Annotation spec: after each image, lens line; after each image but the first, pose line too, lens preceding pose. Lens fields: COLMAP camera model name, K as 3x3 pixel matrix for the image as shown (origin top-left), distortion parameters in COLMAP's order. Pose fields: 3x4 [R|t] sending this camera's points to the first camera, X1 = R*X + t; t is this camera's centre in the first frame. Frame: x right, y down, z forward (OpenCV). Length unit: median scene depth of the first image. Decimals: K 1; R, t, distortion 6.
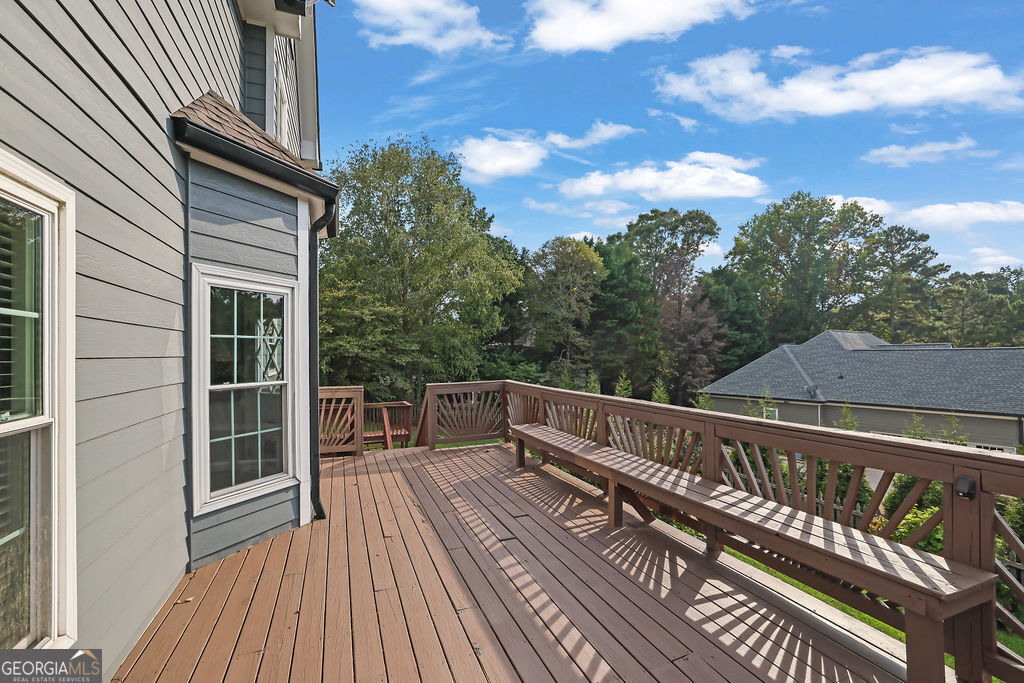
lens RADIAL K [[452.7, 0, 513.1], [0, 452.7, 354.6], [0, 0, 1]] dist [-0.000968, -0.000074]
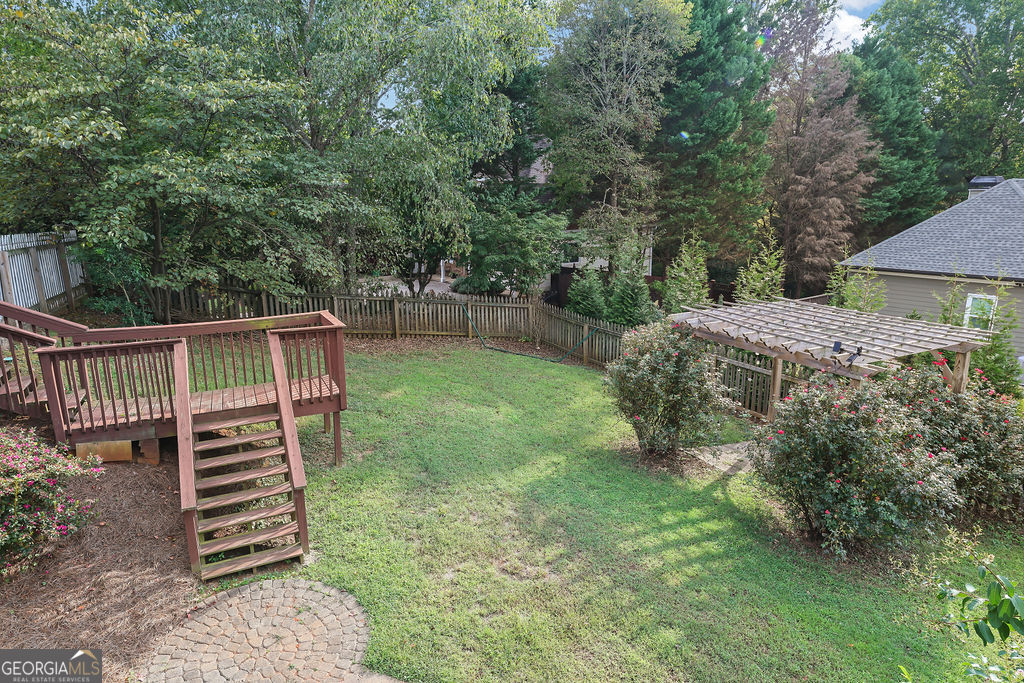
lens RADIAL K [[587.9, 0, 512.2], [0, 587.9, 357.6], [0, 0, 1]] dist [0.000461, 0.002032]
pose [[0.997820, -0.016751, 0.063836, -0.056675], [-0.000581, 0.964985, 0.262305, 0.000508], [-0.065995, -0.261770, 0.962871, 0.251330]]
